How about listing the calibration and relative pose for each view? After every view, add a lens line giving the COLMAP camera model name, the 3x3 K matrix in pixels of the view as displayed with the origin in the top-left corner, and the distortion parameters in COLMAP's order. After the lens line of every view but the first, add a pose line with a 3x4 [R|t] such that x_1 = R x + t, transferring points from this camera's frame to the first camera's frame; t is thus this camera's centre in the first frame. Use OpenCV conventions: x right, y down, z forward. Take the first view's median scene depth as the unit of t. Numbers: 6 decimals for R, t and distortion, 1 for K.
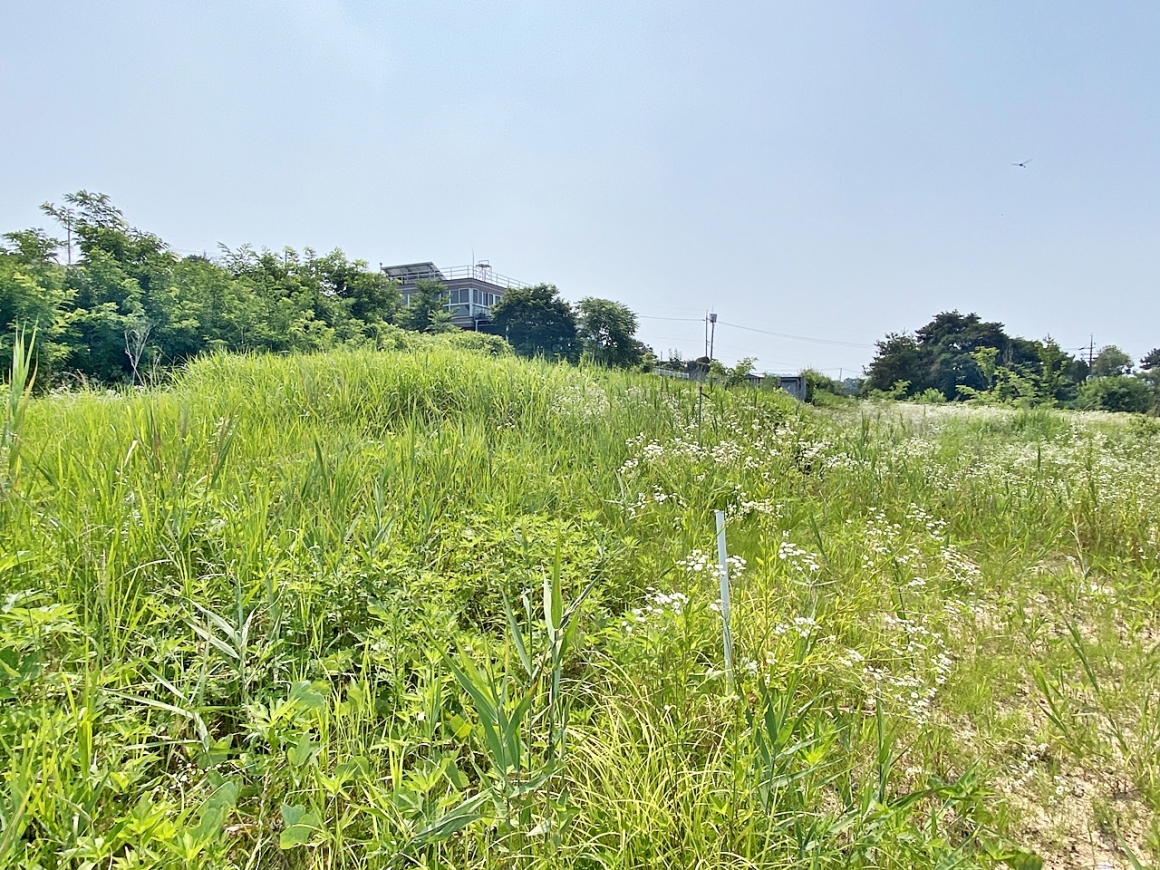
lens RADIAL K [[630.3, 0, 571.1], [0, 630.3, 431.5], [0, 0, 1]] dist [0.034812, -0.030270]
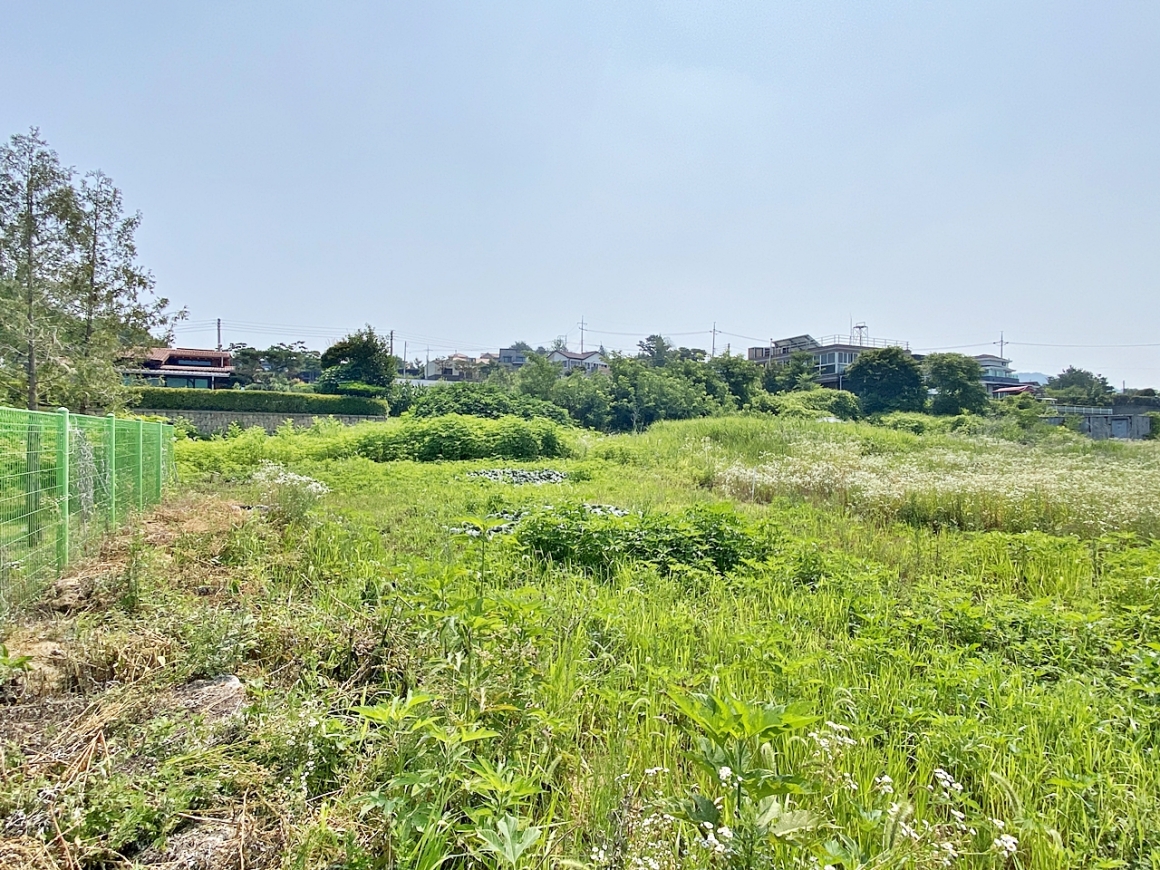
lens RADIAL K [[630.3, 0, 584.1], [0, 630.3, 432.9], [0, 0, 1]] dist [0.034812, -0.030270]
pose [[0.800580, -0.008868, -0.599160, 0.441954], [-0.027078, 0.998334, -0.050957, 0.044707], [0.598613, 0.057019, 0.799006, -0.747525]]
